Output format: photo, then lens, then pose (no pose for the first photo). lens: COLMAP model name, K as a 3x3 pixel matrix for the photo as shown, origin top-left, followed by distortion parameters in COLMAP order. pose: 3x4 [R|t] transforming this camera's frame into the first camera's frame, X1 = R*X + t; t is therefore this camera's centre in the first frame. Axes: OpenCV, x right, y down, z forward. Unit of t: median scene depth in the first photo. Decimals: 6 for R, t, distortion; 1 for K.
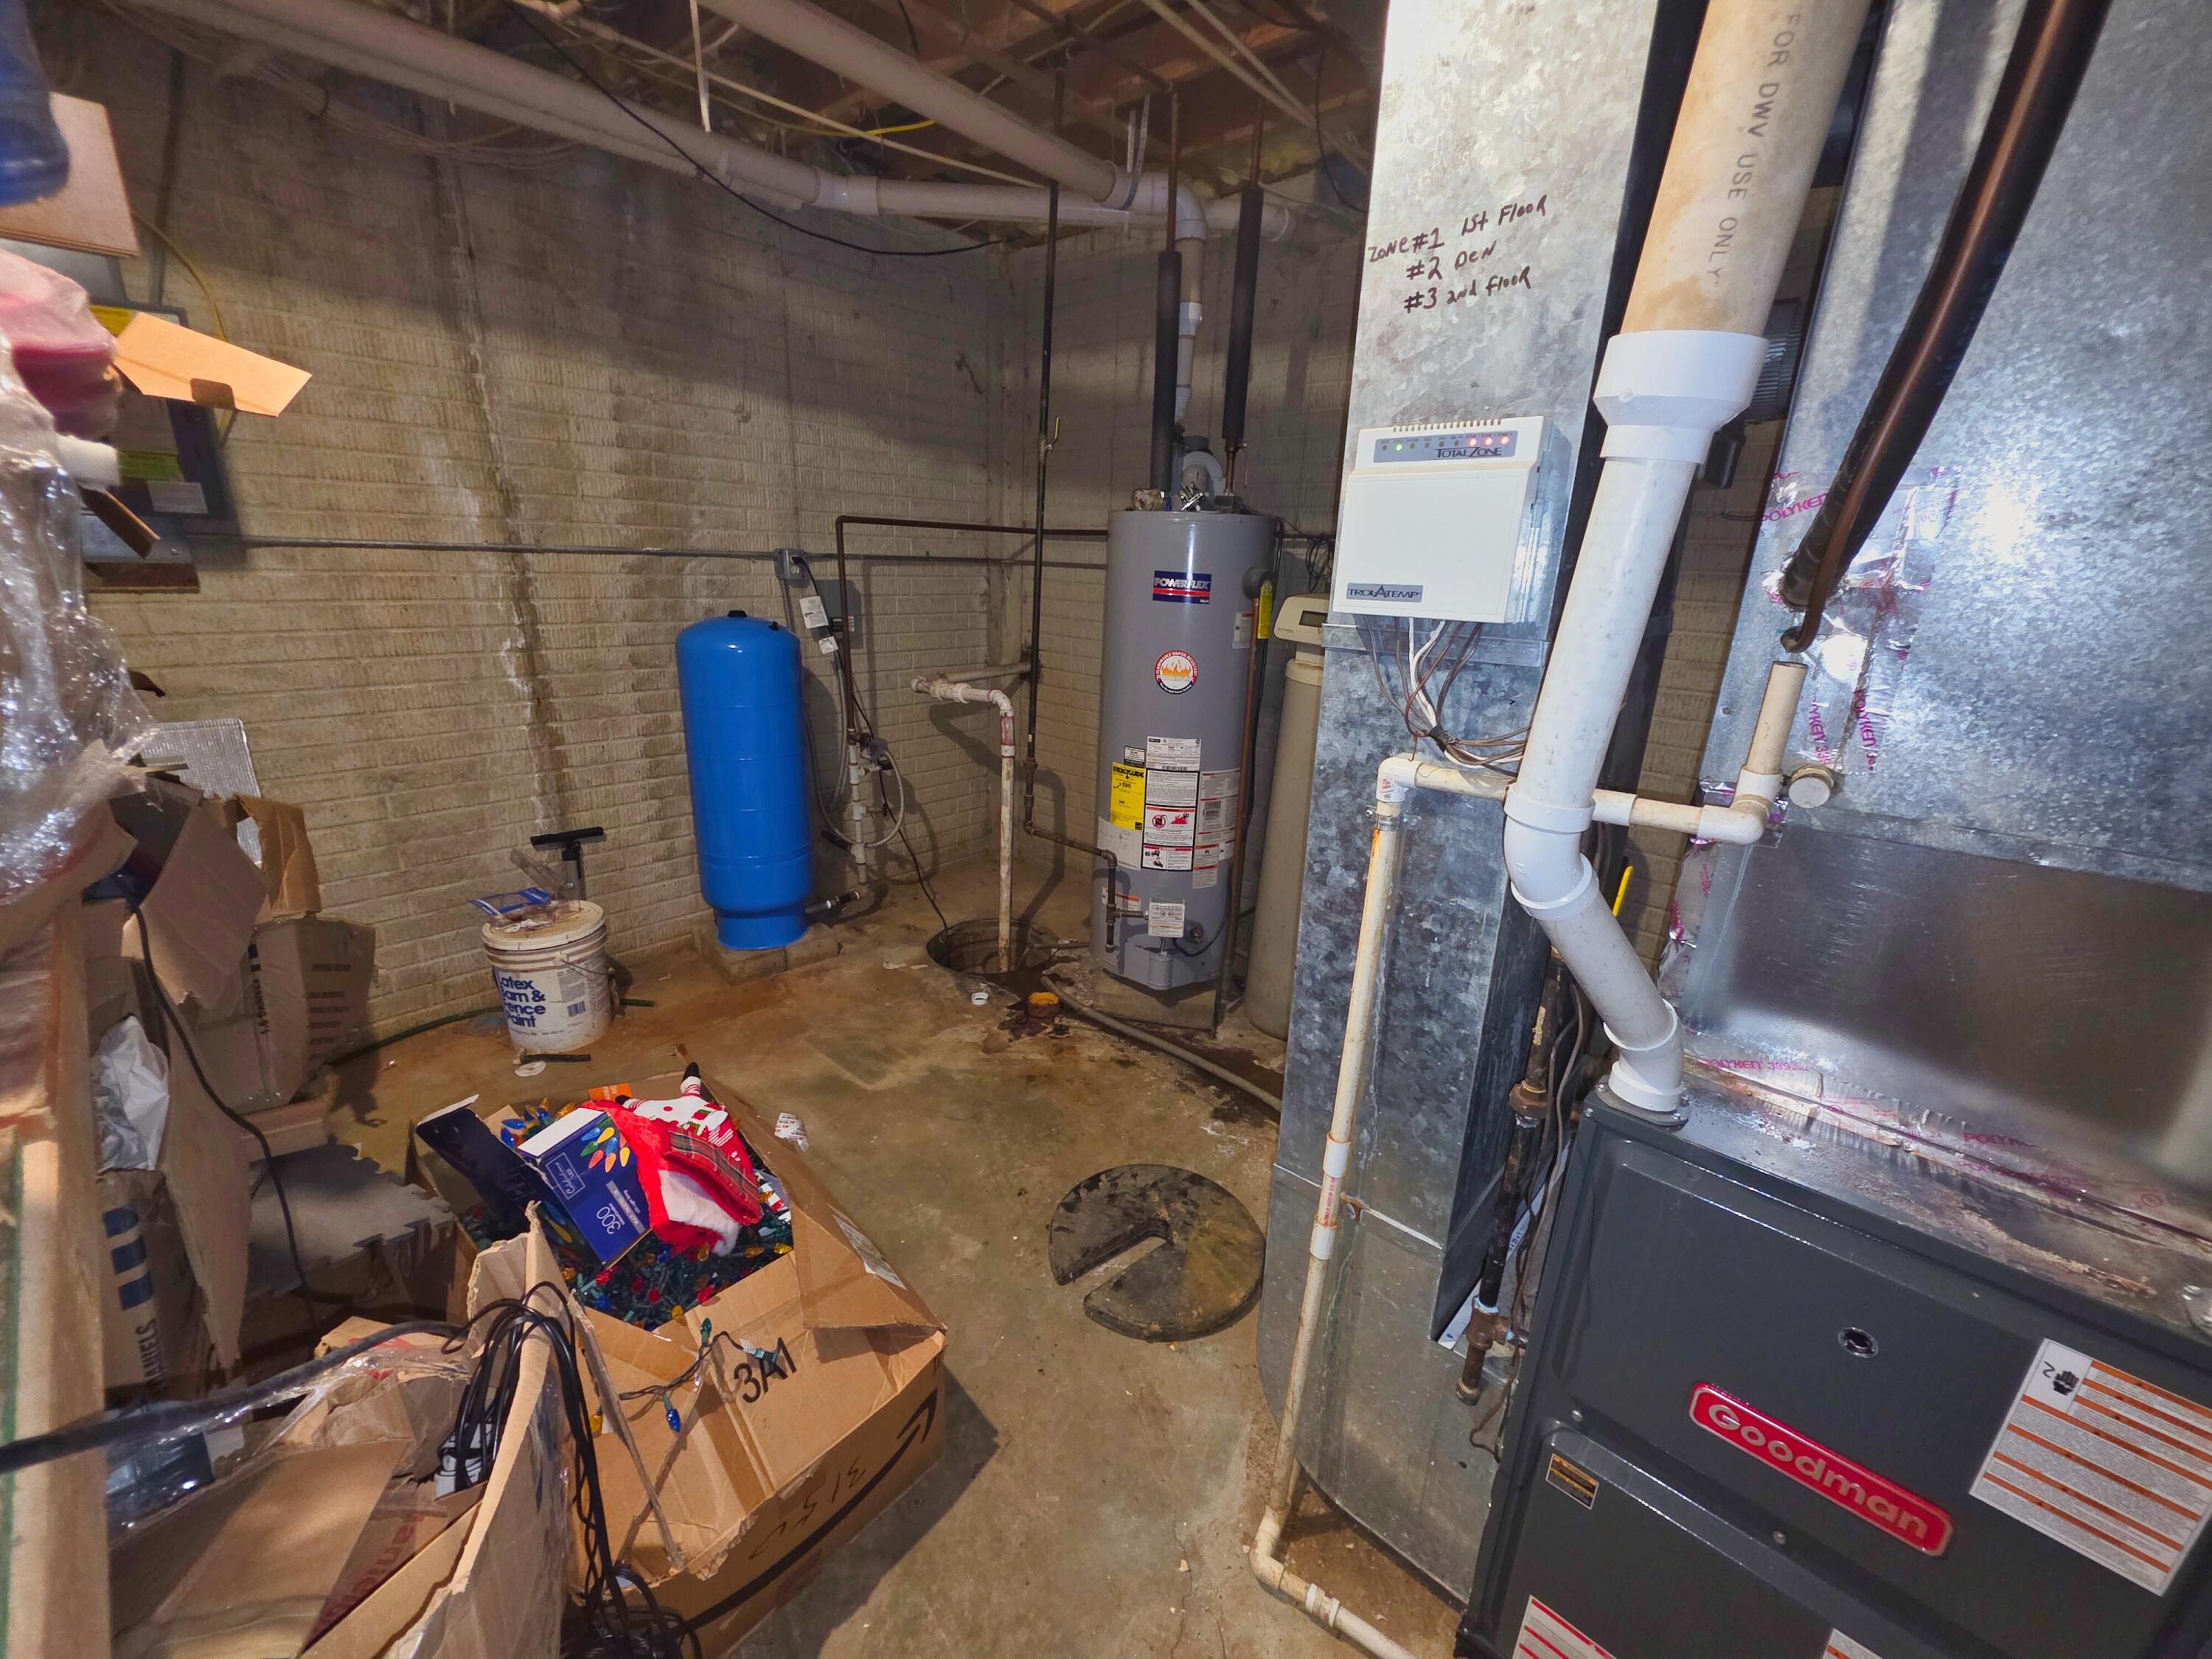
lens RADIAL K [[903.8, 0, 1106.0], [0, 903.8, 829.5], [0, 0, 1]] dist [0.000892, -0.000210]
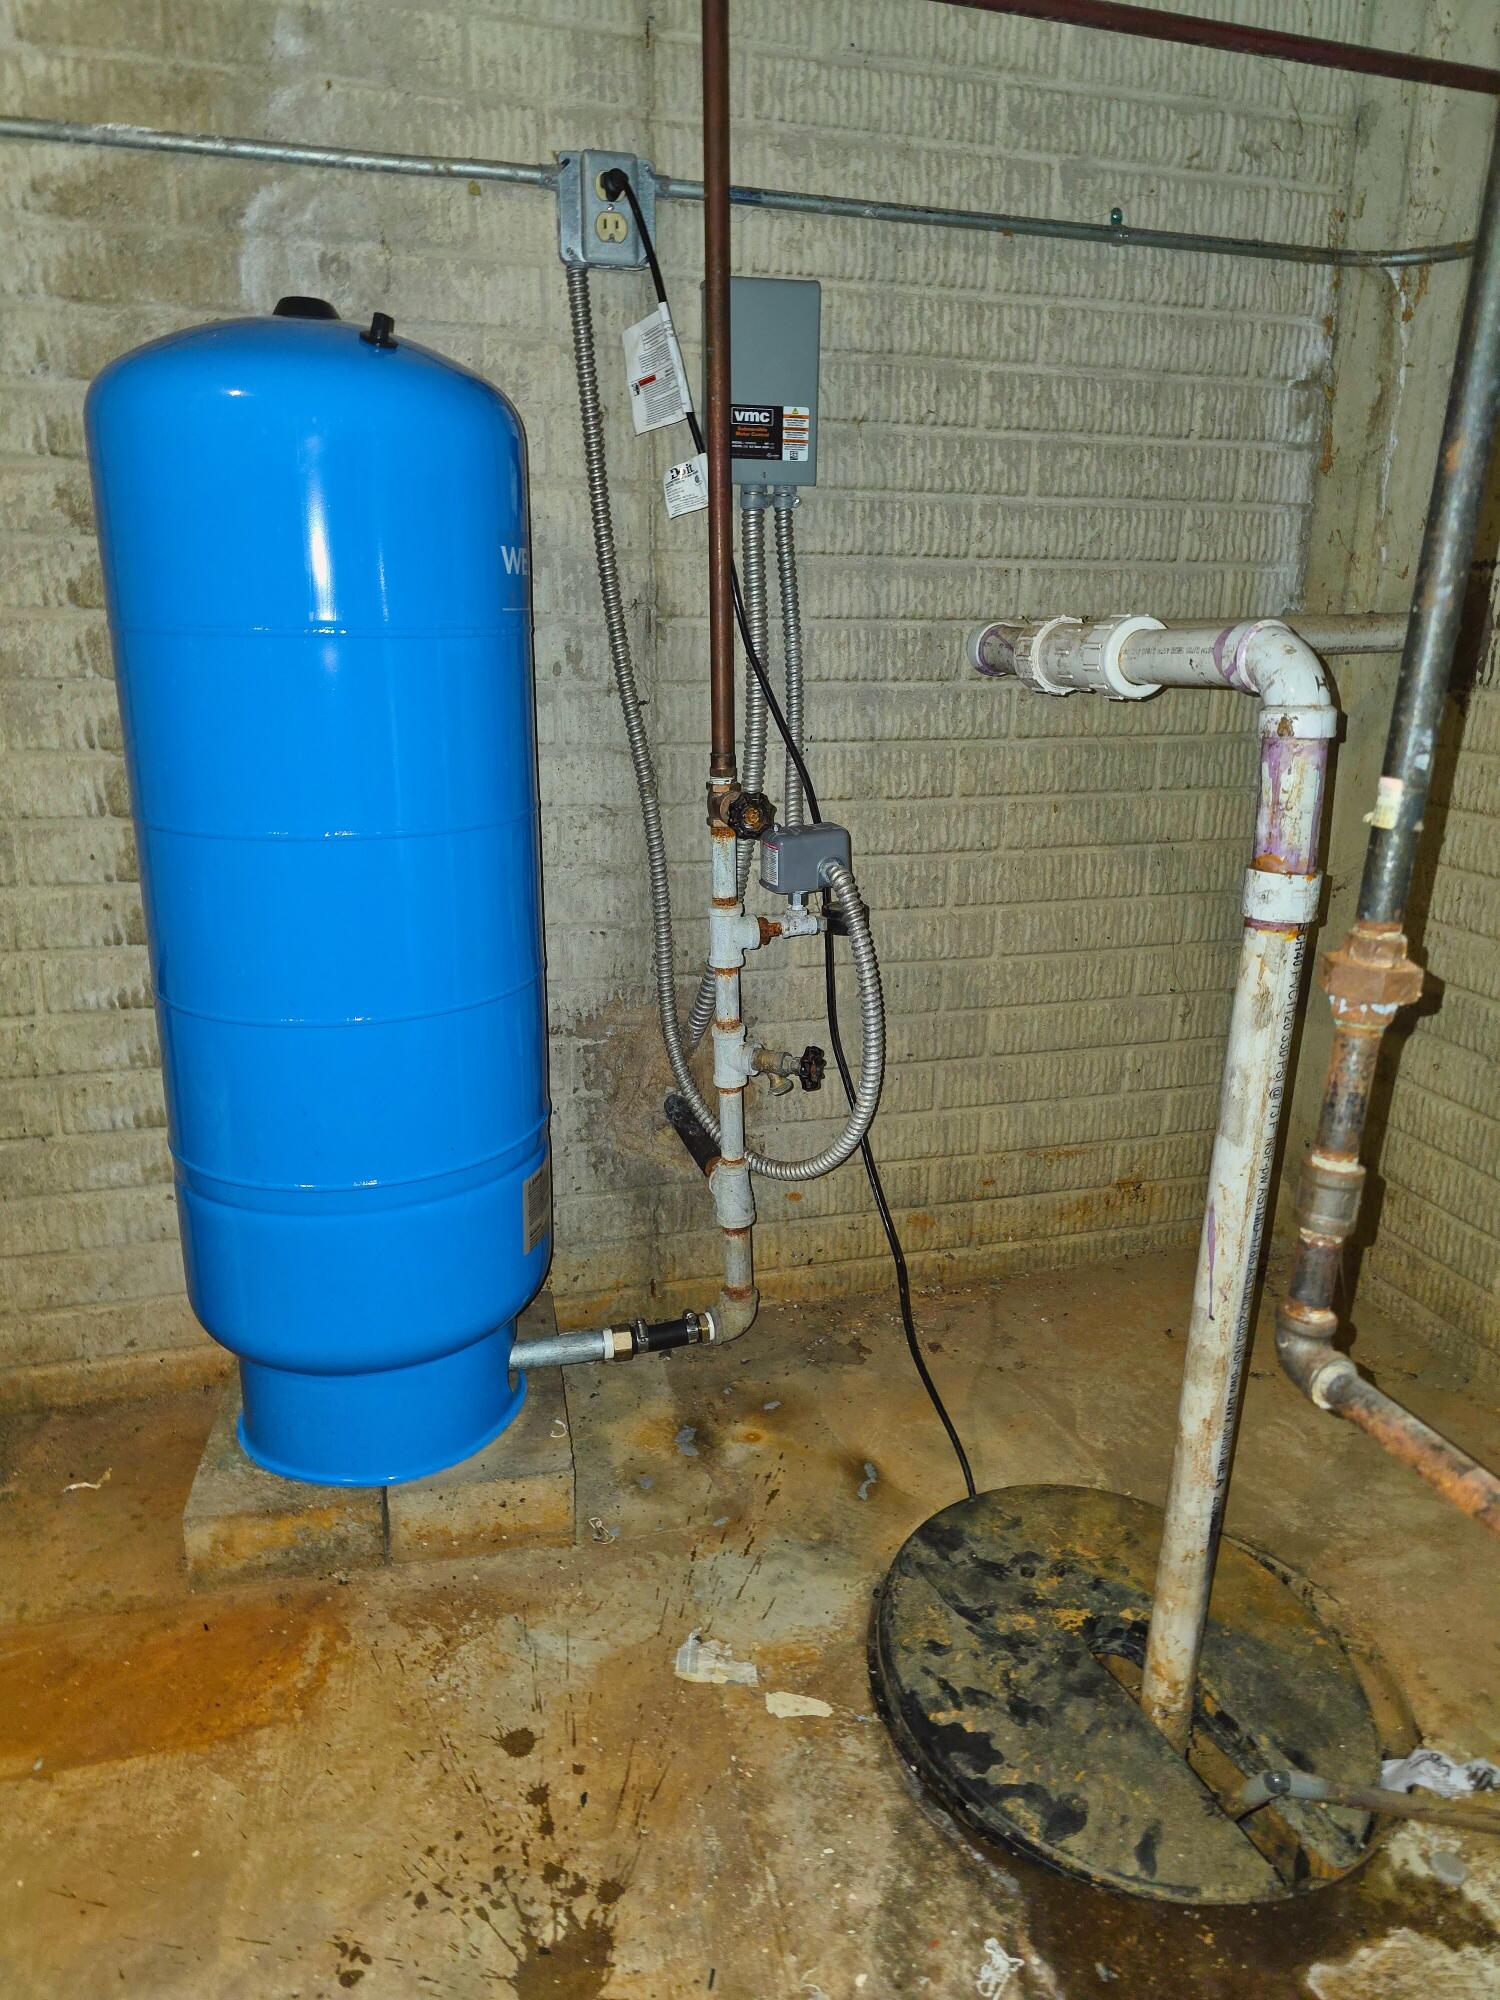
lens RADIAL K [[1339.8, 0, 750.0], [0, 1339.8, 1000.0], [0, 0, 1]] dist [0.071498, -0.072281]
pose [[0.851708, 0.124641, -0.508978, -0.046162], [-0.138790, 0.990269, 0.010255, -0.046622], [0.505303, 0.061907, 0.860719, 0.633130]]
